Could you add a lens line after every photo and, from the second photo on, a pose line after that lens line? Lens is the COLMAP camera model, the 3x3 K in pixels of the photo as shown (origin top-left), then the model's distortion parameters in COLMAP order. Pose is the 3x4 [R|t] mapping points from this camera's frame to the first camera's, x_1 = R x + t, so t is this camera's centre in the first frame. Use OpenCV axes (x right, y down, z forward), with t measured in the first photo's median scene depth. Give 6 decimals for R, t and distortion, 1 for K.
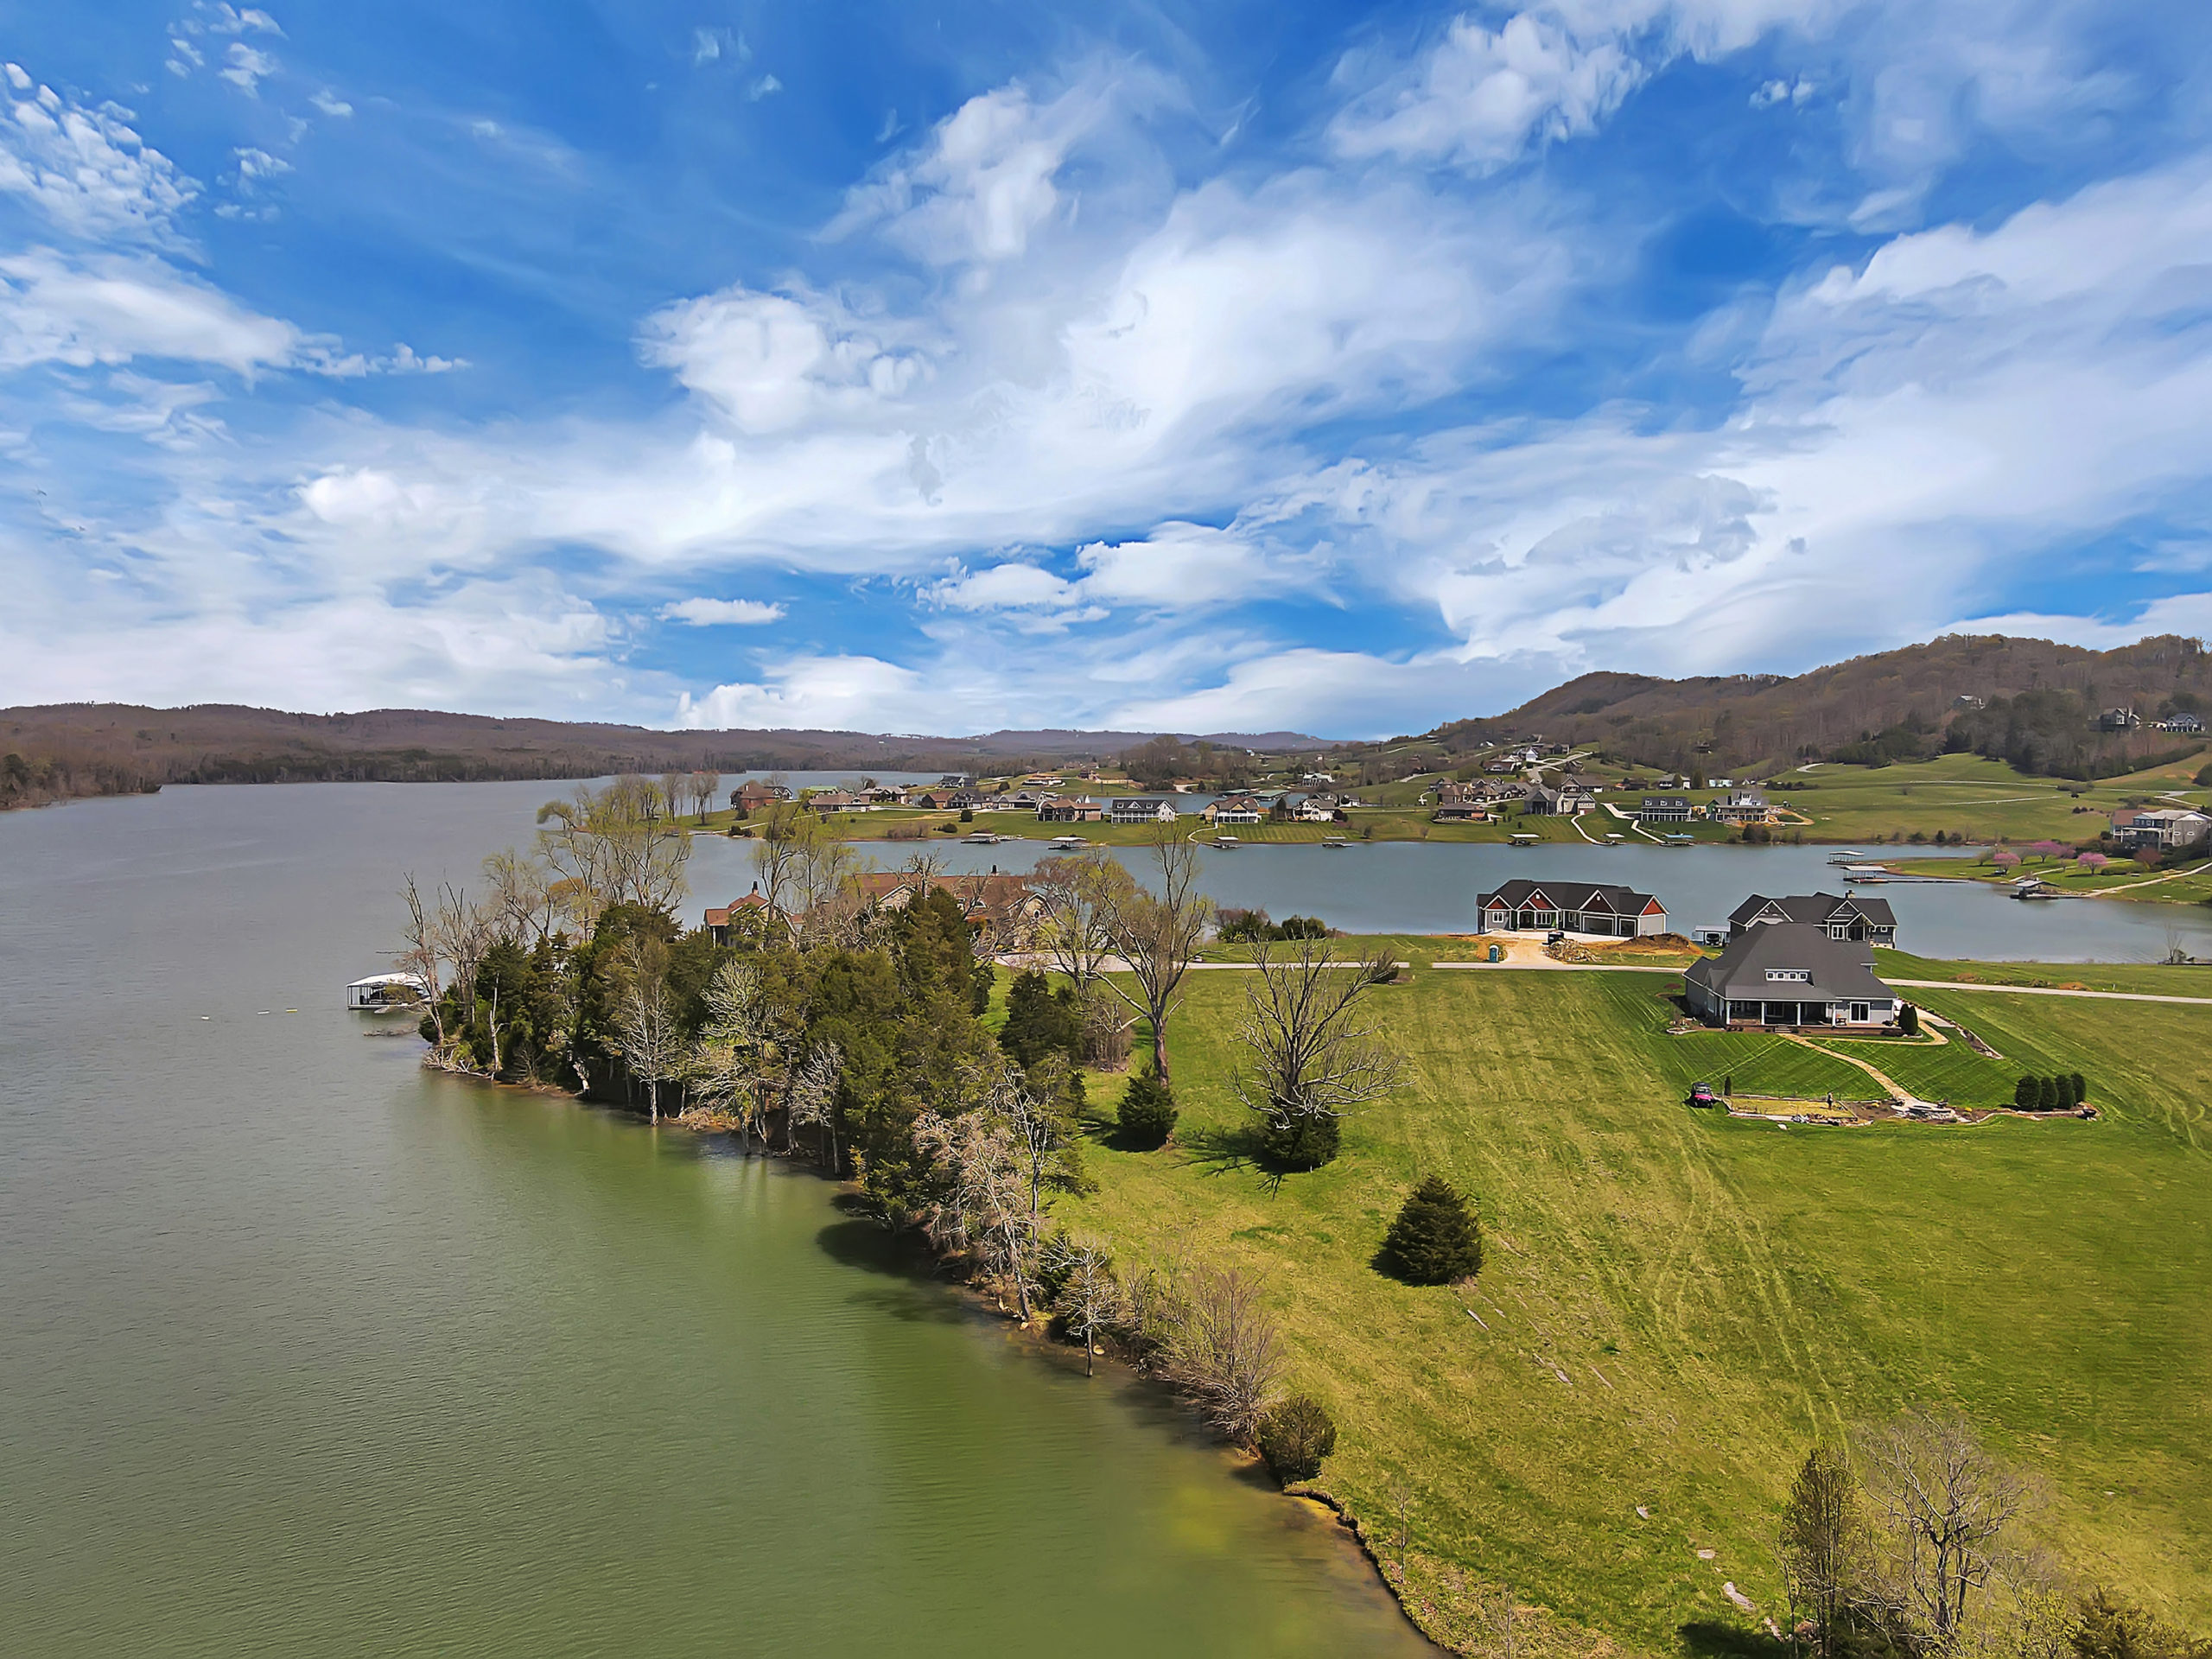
lens RADIAL K [[1626.6, 0, 1104.2], [0, 1626.6, 830.4], [0, 0, 1]] dist [-0.008233, 0.042495]
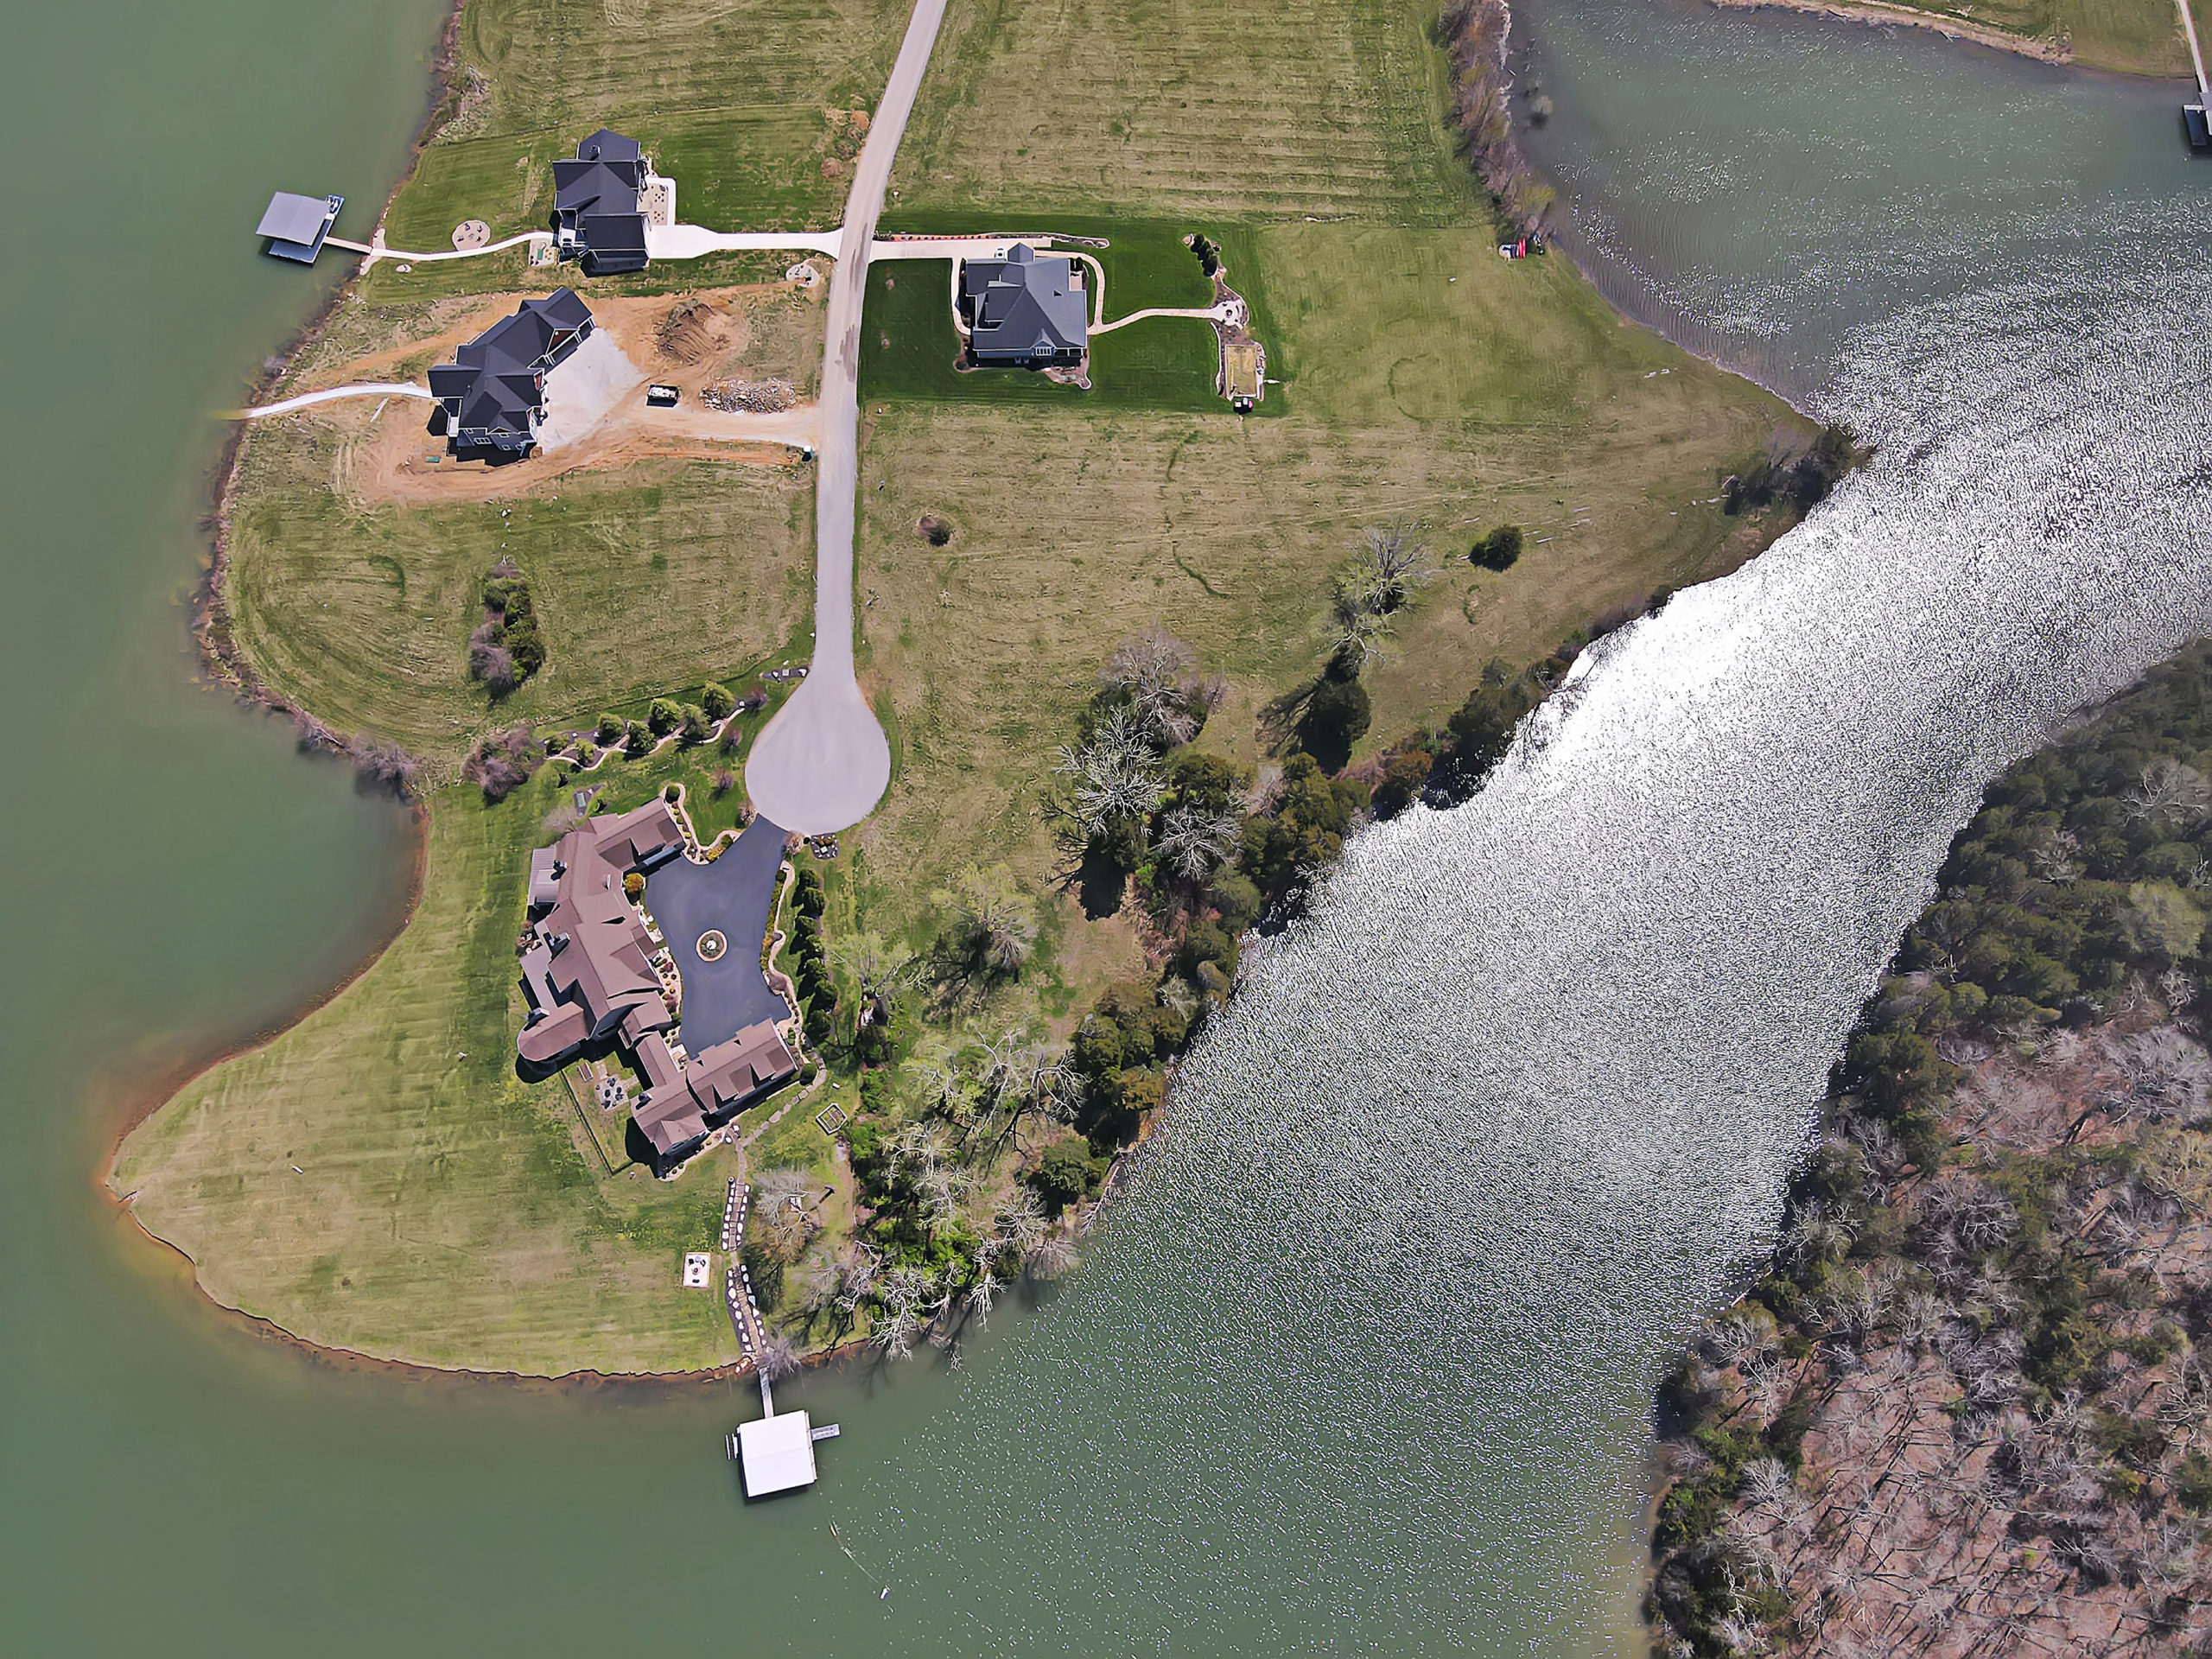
lens RADIAL K [[1626.6, 0, 1104.2], [0, 1626.6, 830.4], [0, 0, 1]] dist [-0.008233, 0.042495]
pose [[-0.132965, -0.939390, 0.316016, -0.140827], [0.060032, 0.310628, 0.948634, -0.309055], [-0.989301, 0.145106, 0.015091, 0.246947]]
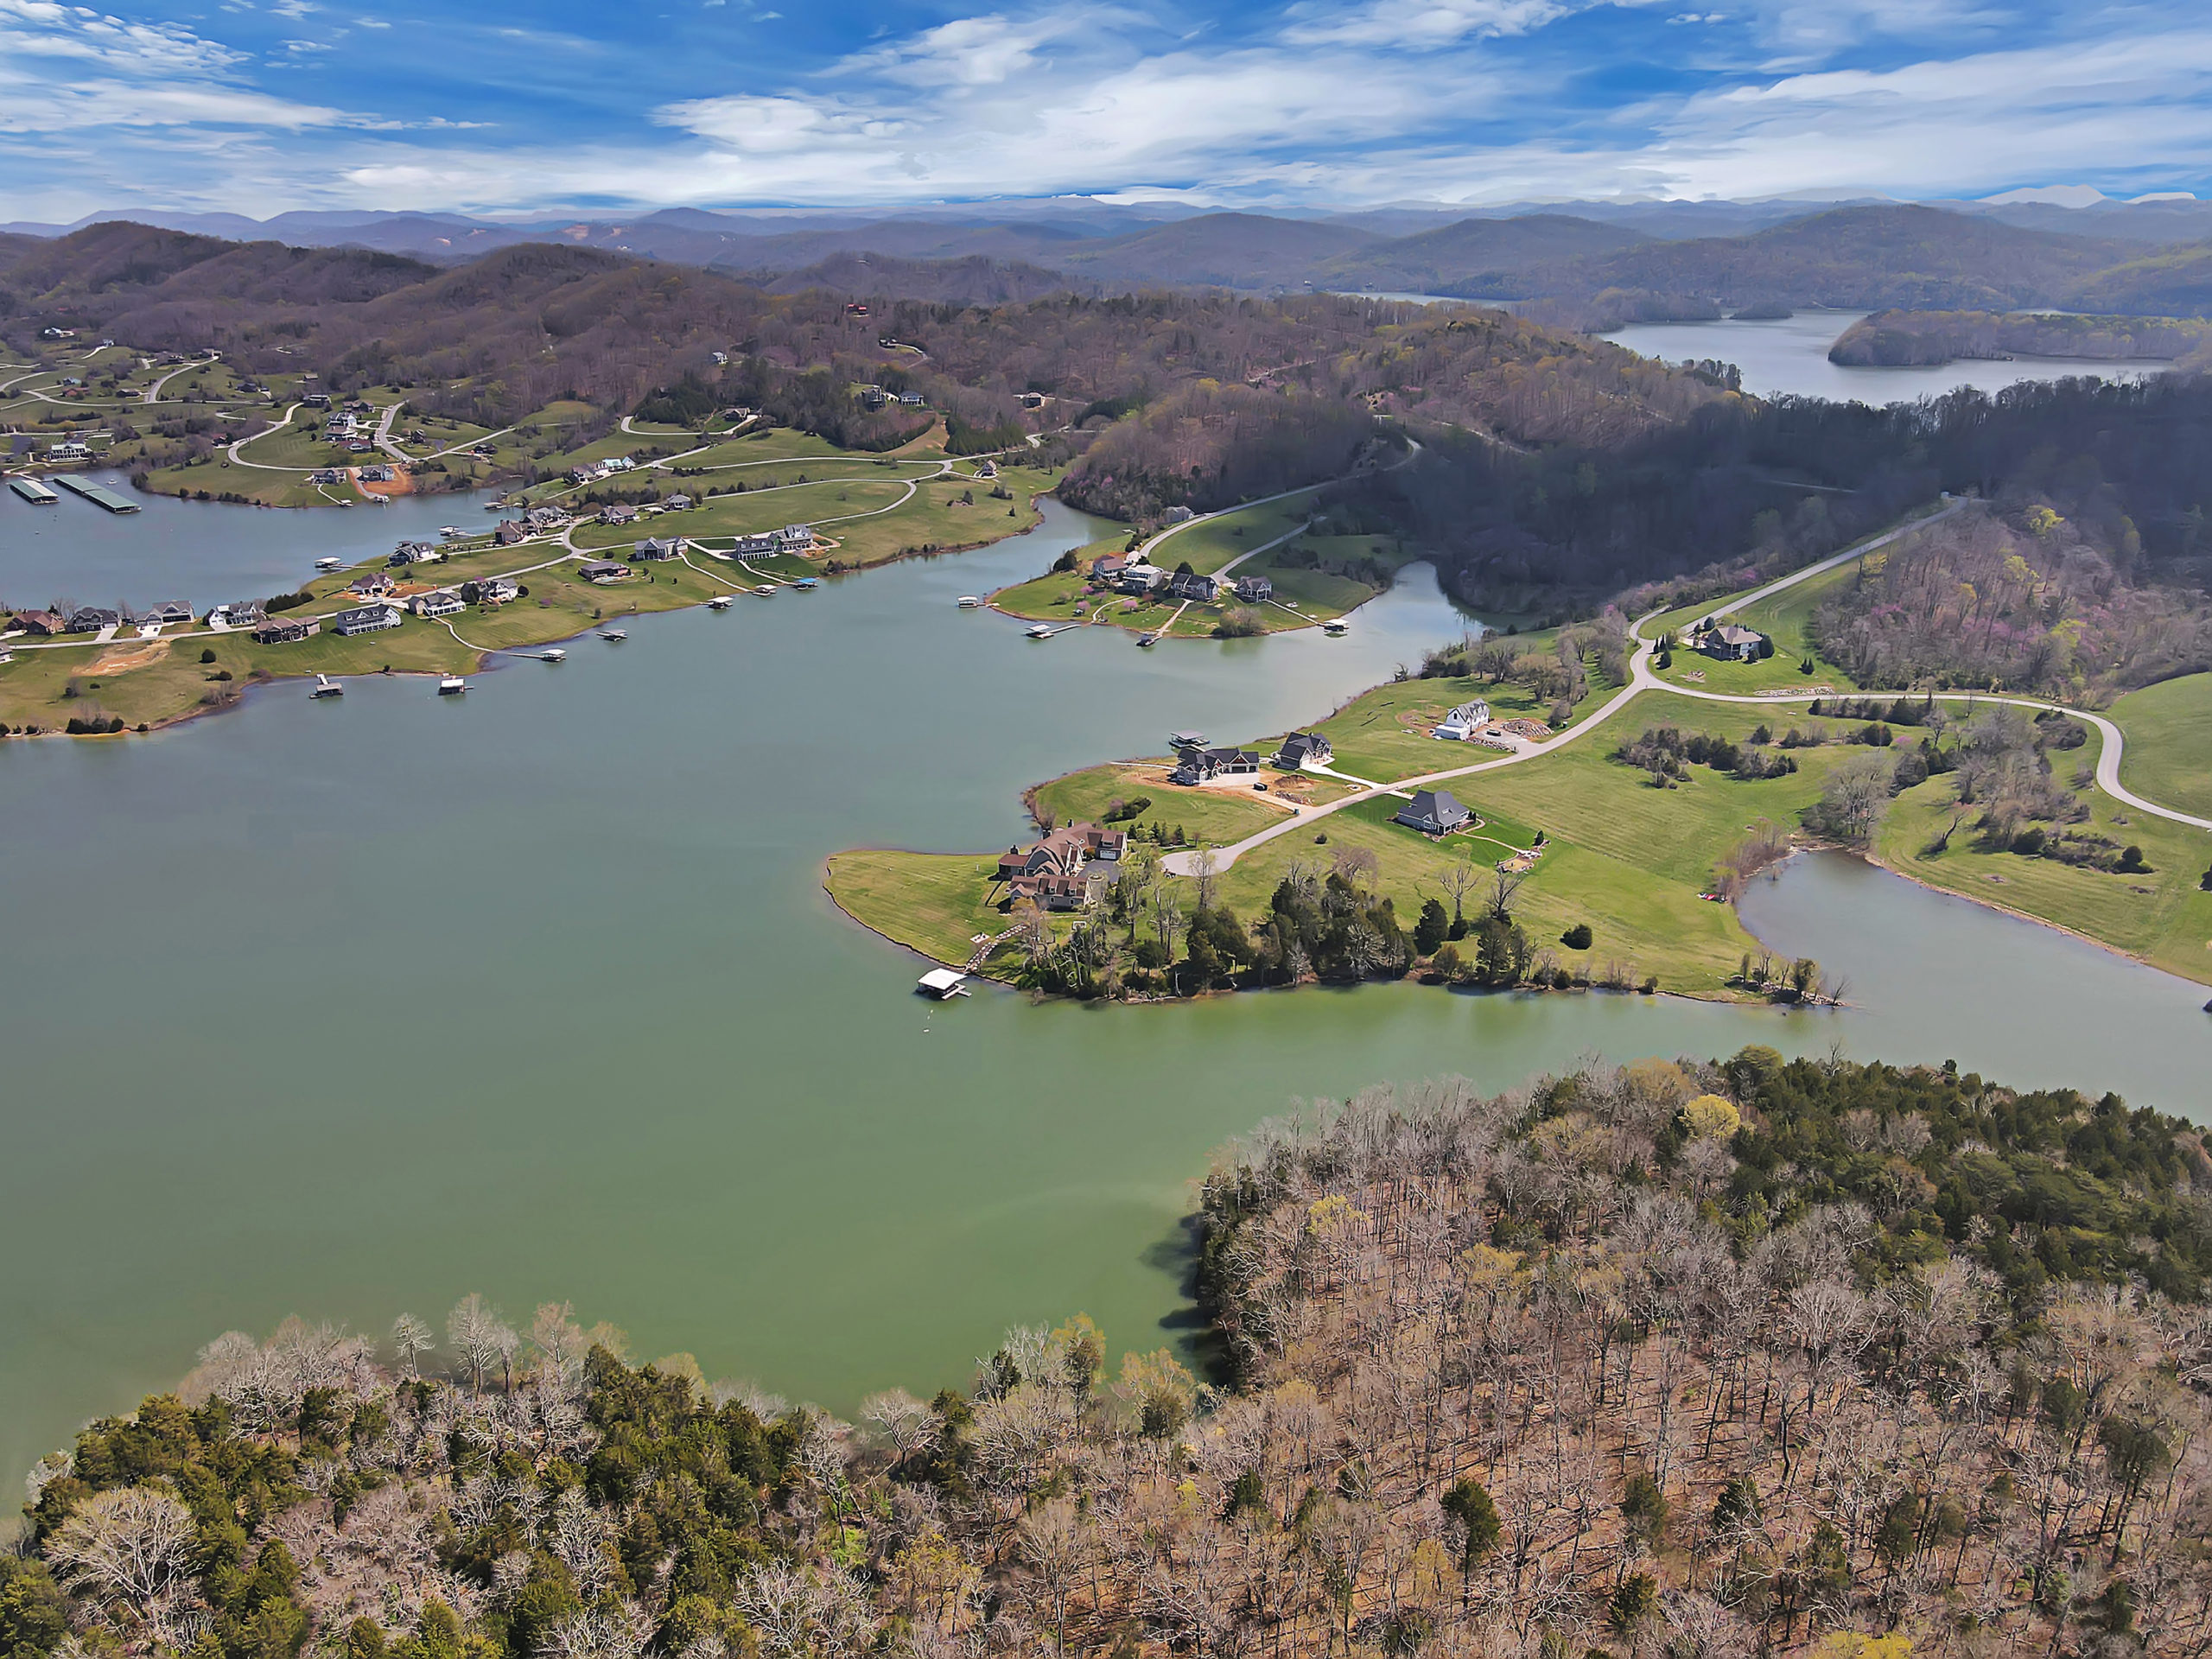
lens RADIAL K [[1626.6, 0, 1104.2], [0, 1626.6, 830.4], [0, 0, 1]] dist [-0.008233, 0.042495]
pose [[0.609876, -0.287558, 0.738486, -0.553963], [0.047420, 0.943419, 0.328195, -0.225236], [-0.791077, -0.165139, 0.589004, -0.074767]]
